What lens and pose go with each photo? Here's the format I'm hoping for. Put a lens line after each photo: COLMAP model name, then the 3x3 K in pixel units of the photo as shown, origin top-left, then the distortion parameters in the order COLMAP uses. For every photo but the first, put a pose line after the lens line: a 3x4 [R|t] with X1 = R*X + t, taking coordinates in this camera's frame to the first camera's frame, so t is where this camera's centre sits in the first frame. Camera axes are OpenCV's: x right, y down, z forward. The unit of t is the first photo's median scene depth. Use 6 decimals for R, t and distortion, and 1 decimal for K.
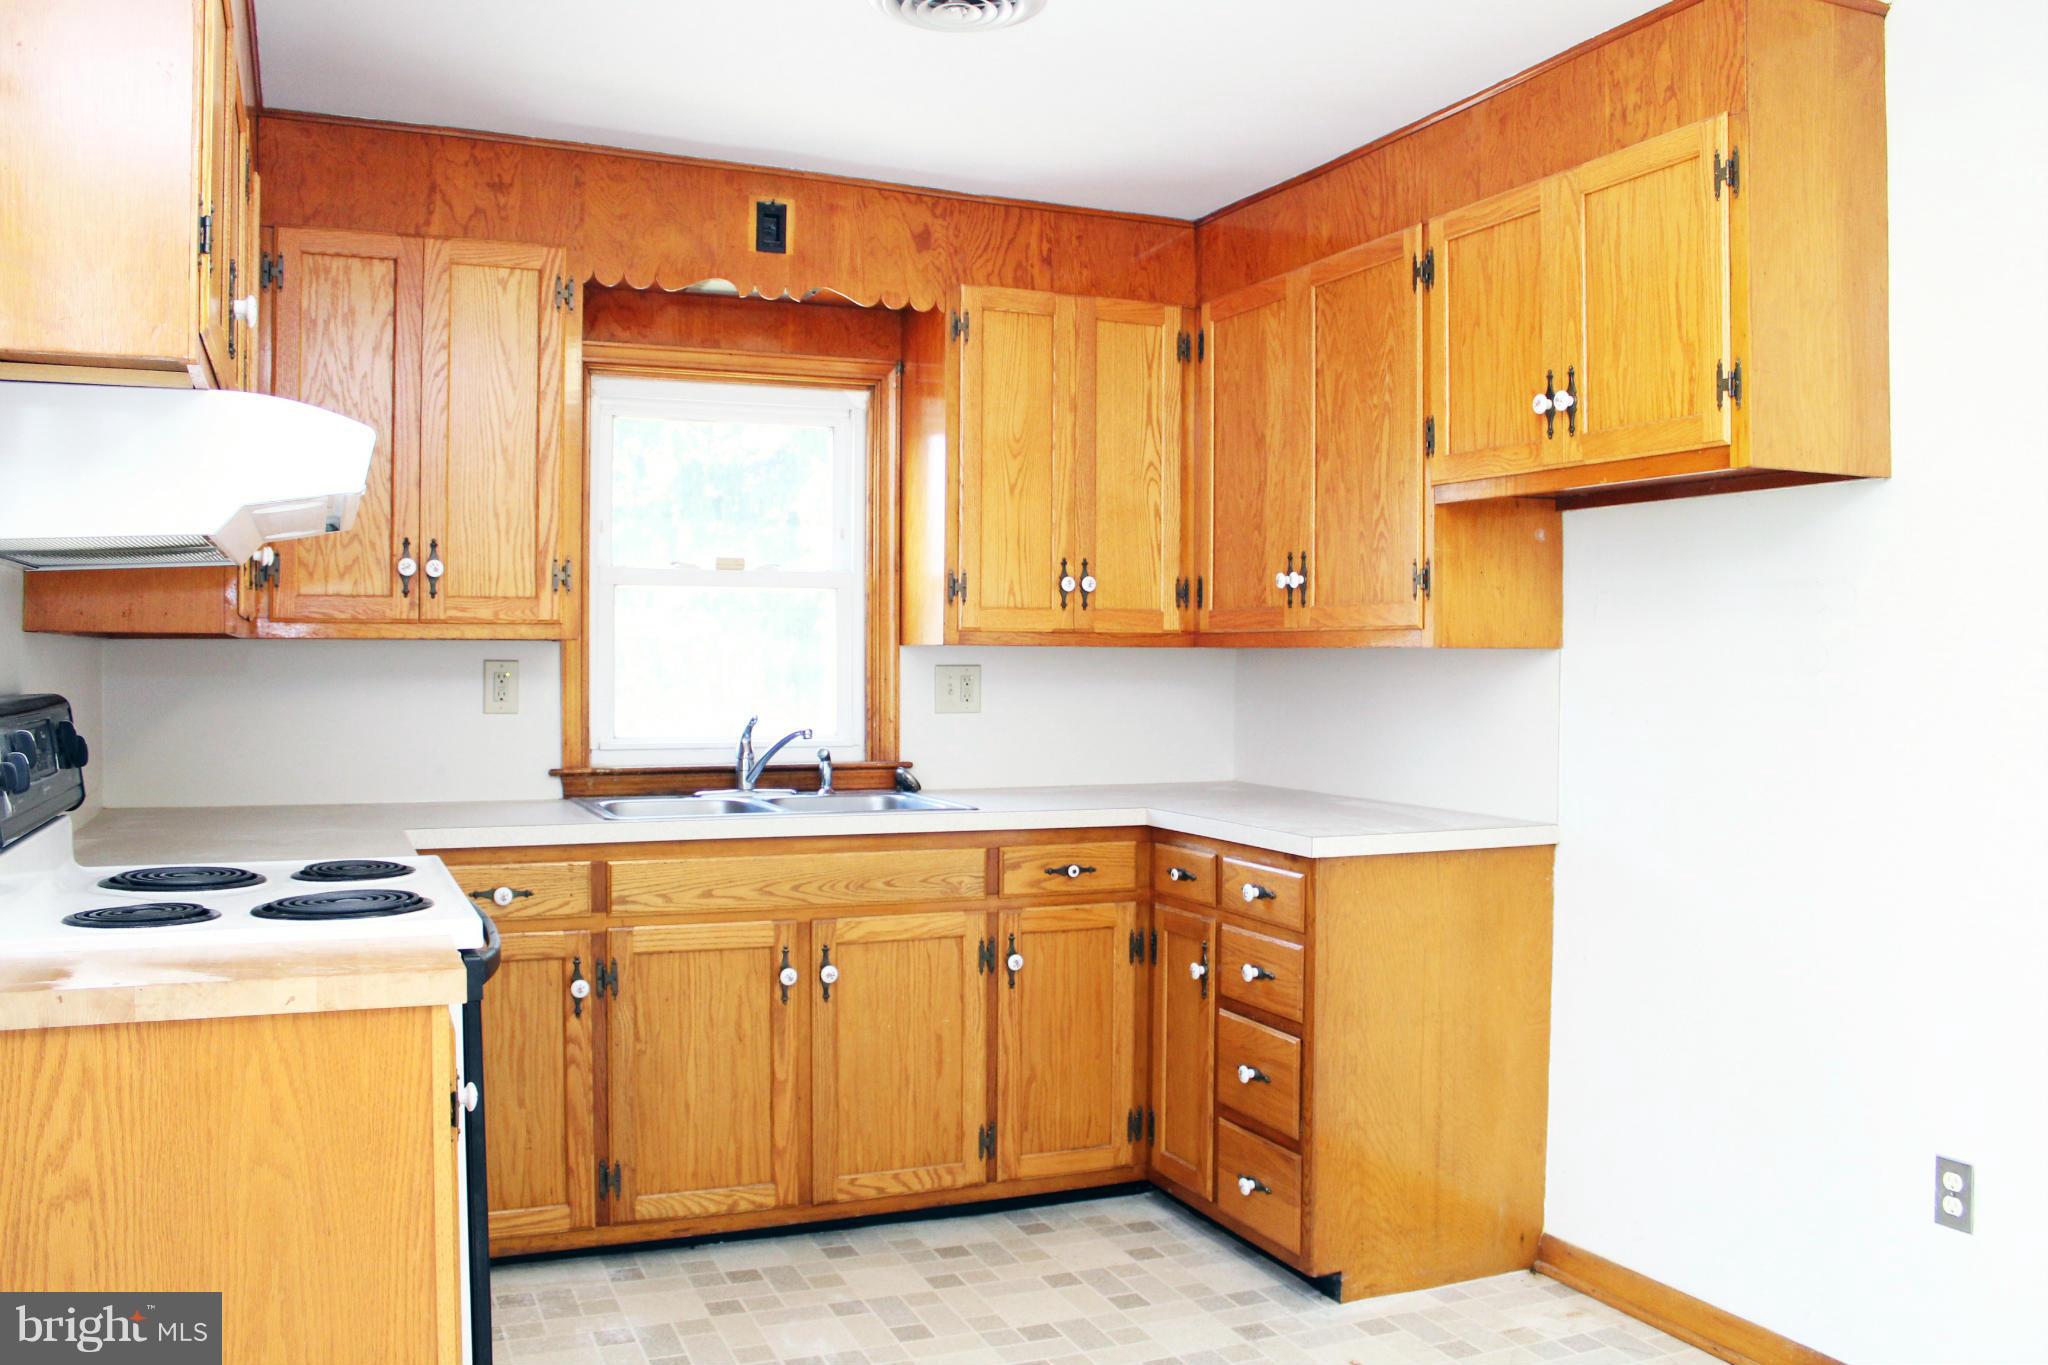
lens RADIAL K [[1685.4, 0, 1036.6], [0, 1685.4, 682.5], [0, 0, 1]] dist [-0.154337, 0.102418]
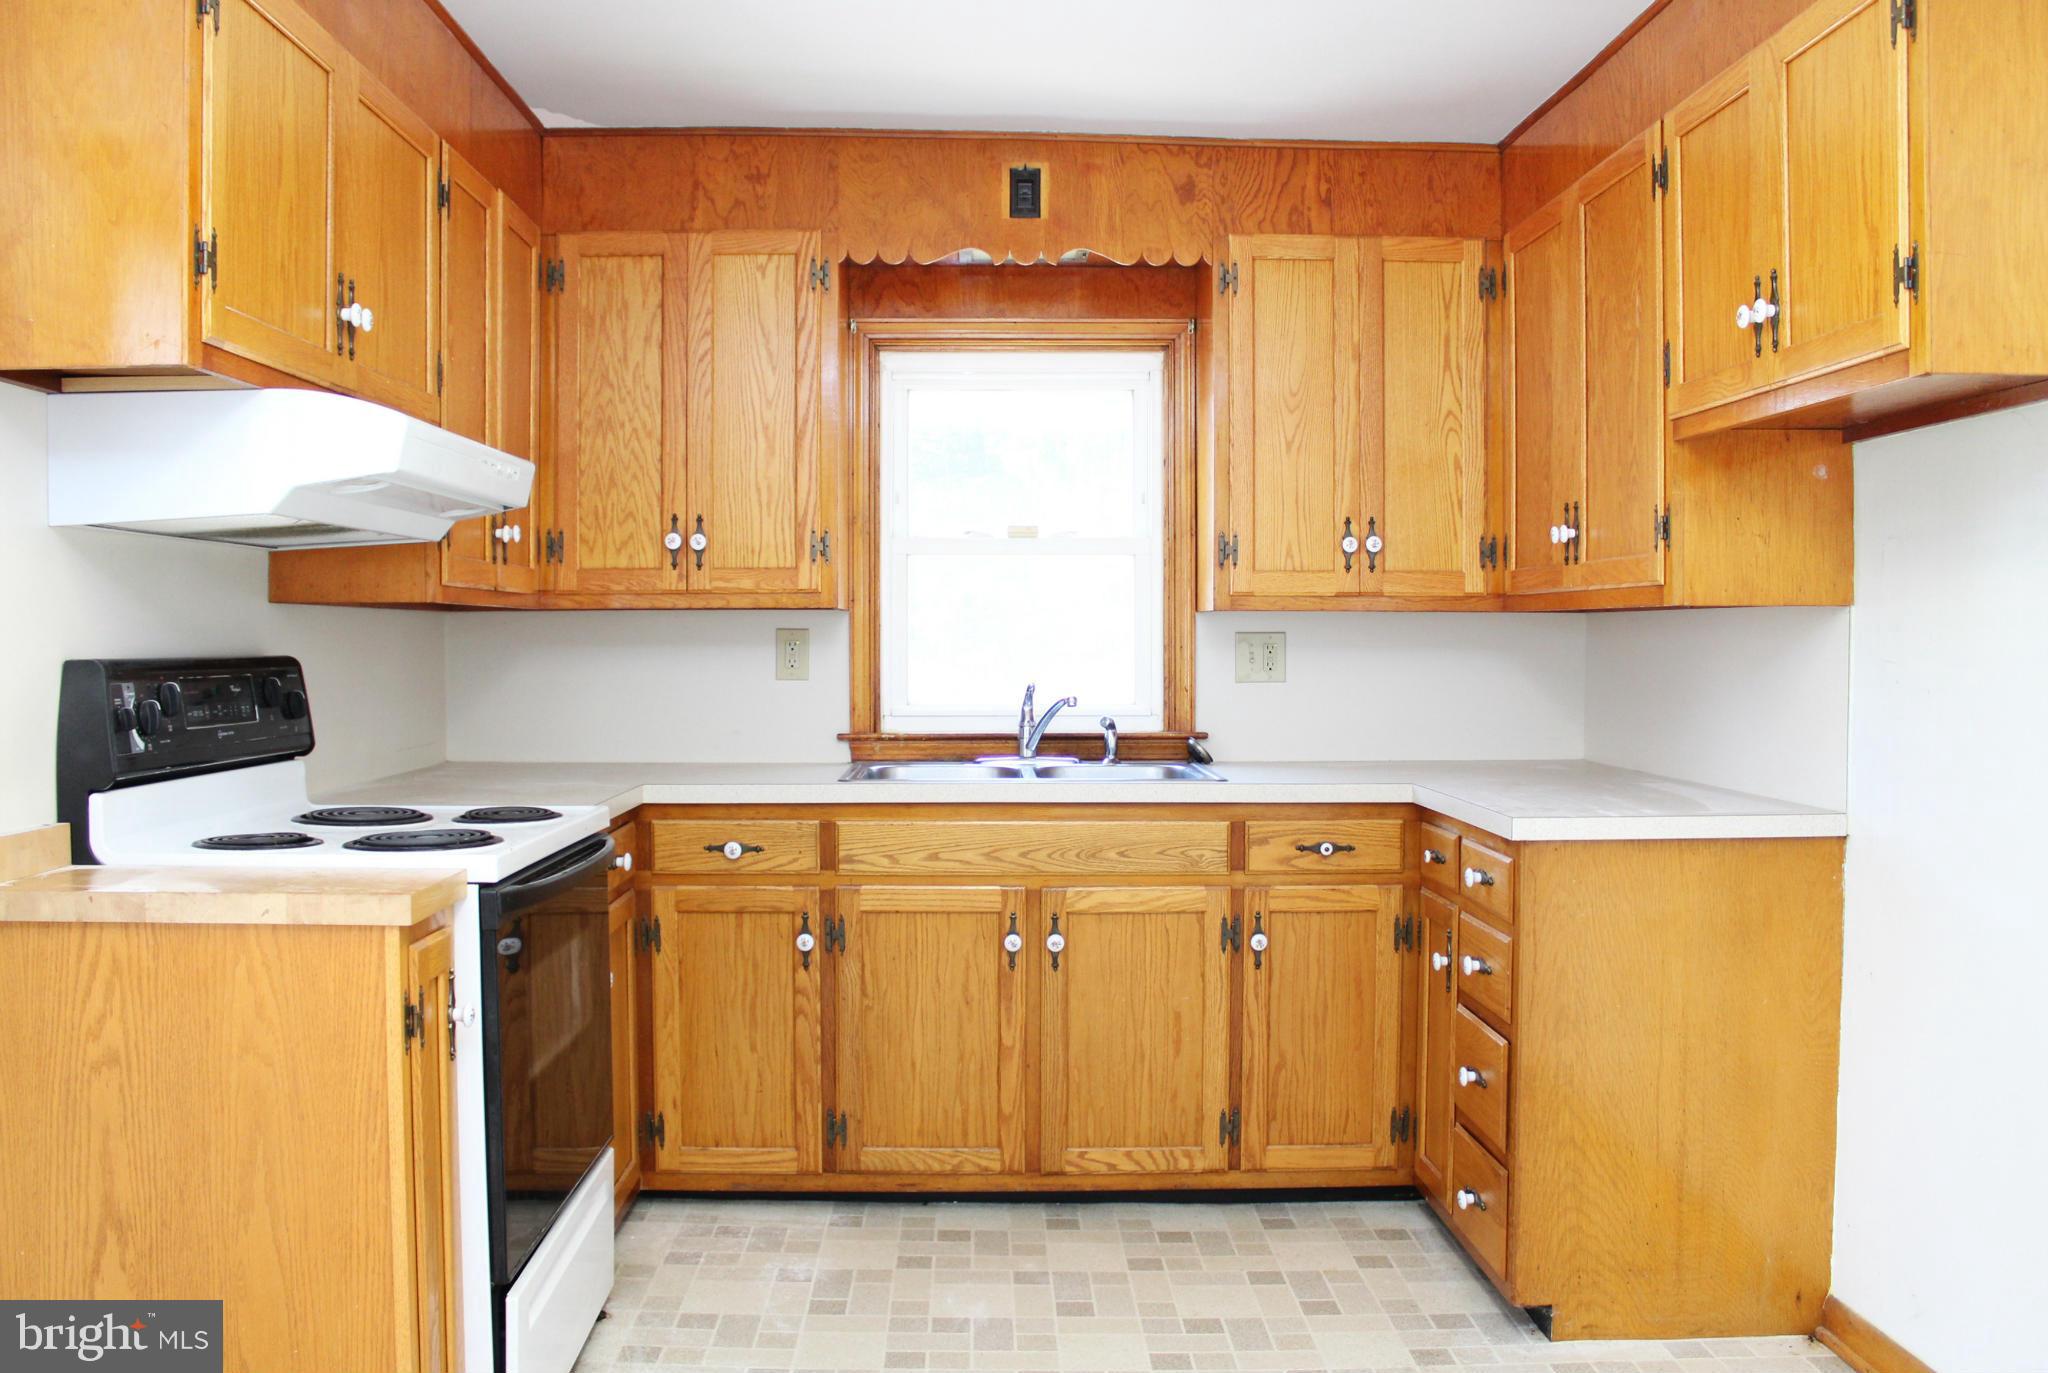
lens RADIAL K [[1733.4, 0, 1030.6], [0, 1733.4, 682.3], [0, 0, 1]] dist [-0.163435, 0.136619]
pose [[0.927121, 0.004320, -0.374737, 0.247434], [-0.000385, 0.999944, 0.010573, 0.009528], [0.374762, -0.009658, 0.927071, 0.049826]]
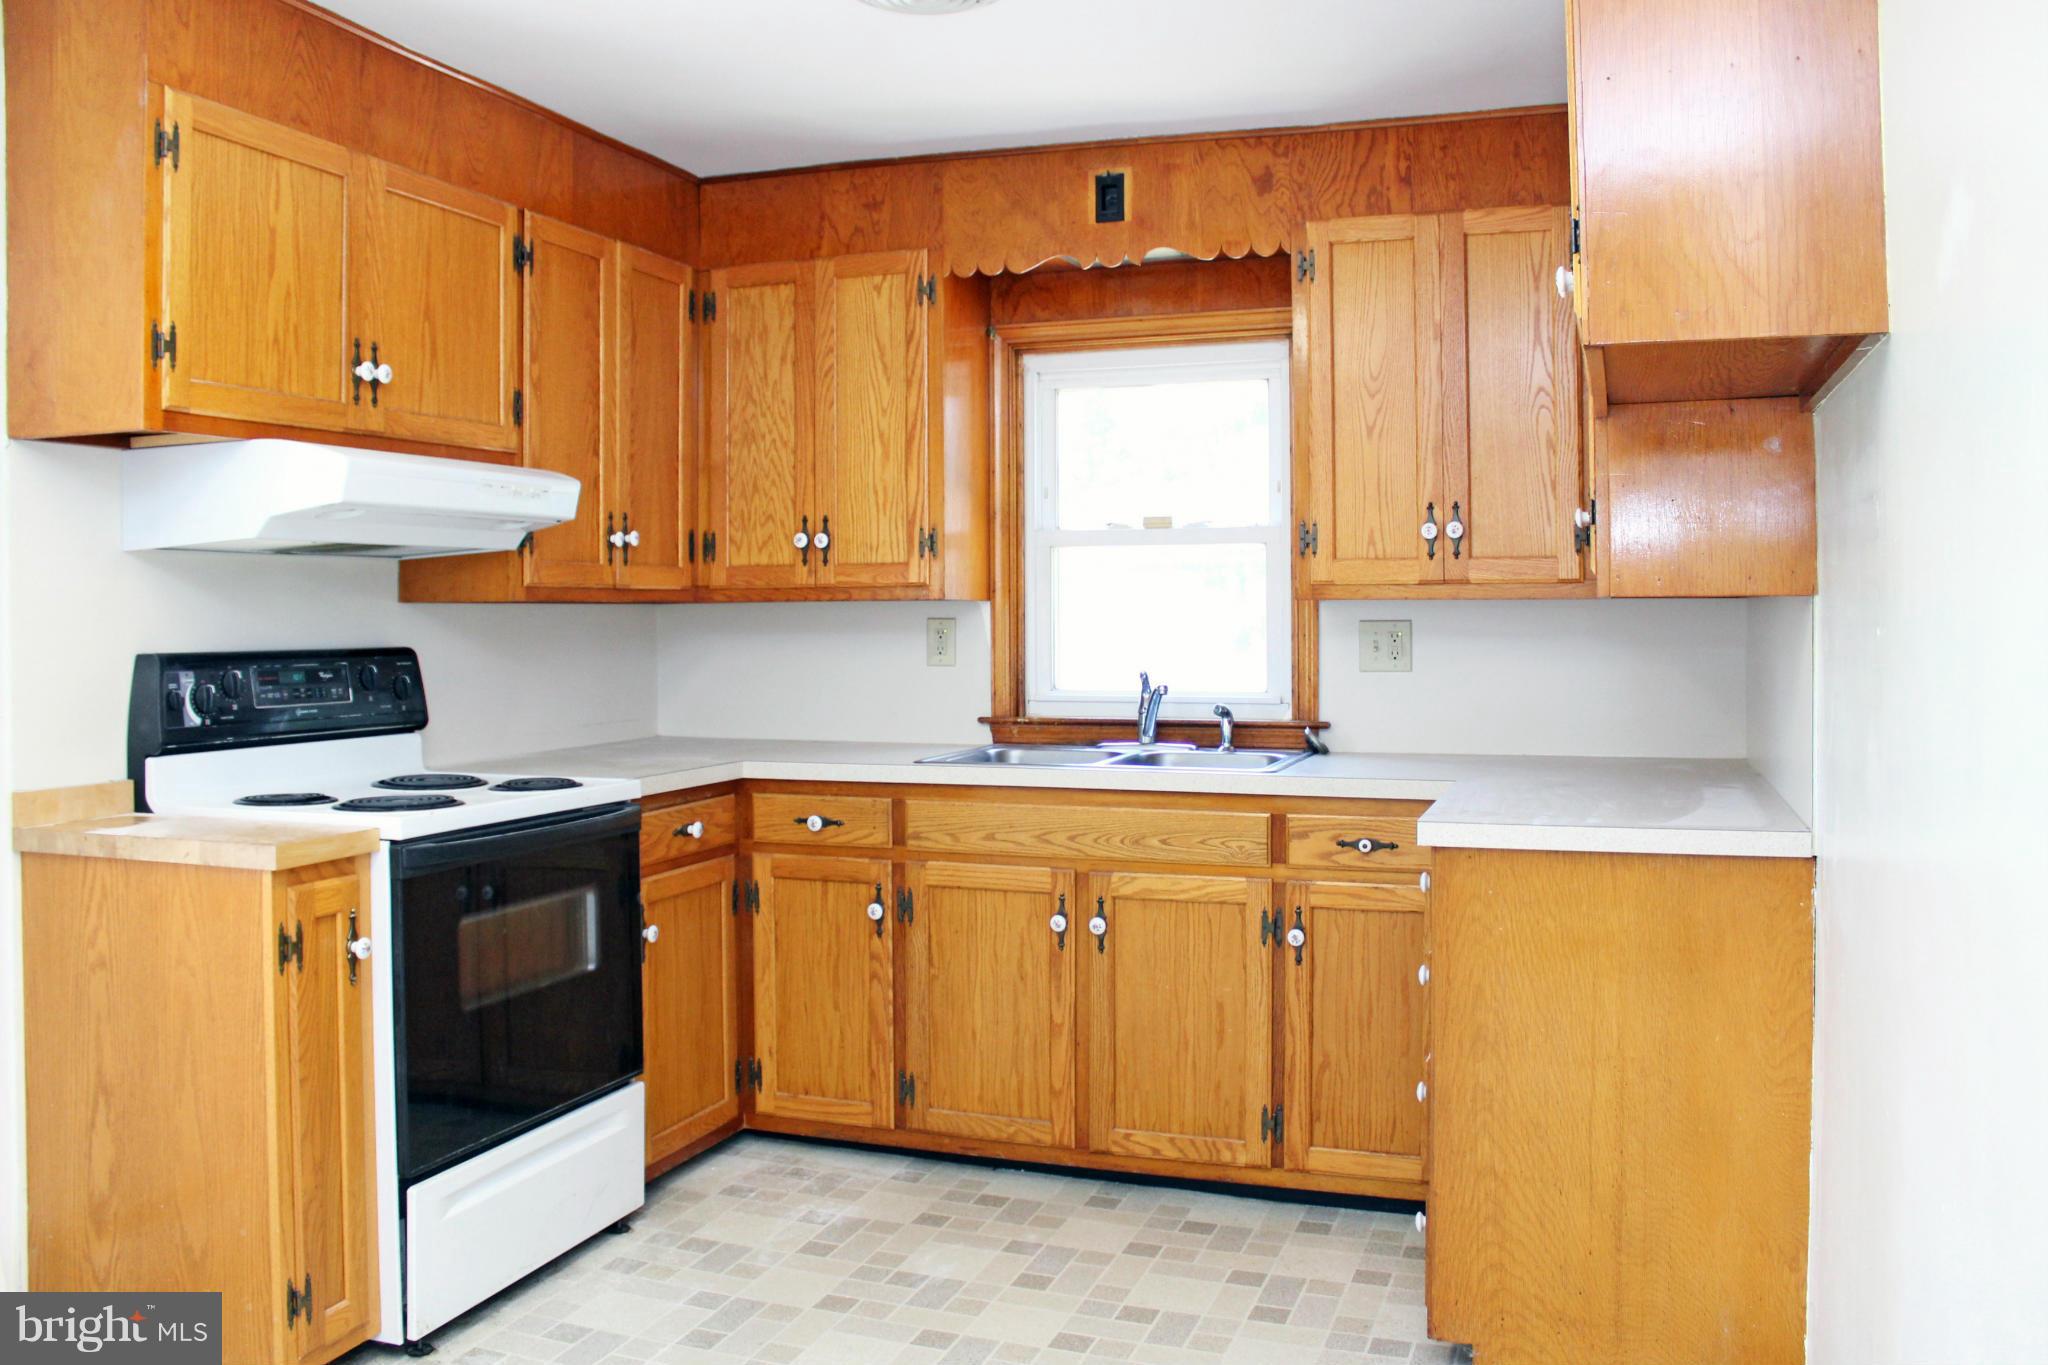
lens RADIAL K [[1733.4, 0, 1037.2], [0, 1733.4, 585.1], [0, 0, 1]] dist [-0.163435, 0.136619]
pose [[0.730667, -0.018376, -0.682487, 0.574052], [-0.001086, 0.999605, -0.028077, -0.003438], [0.682734, 0.021256, 0.730358, 0.208568]]
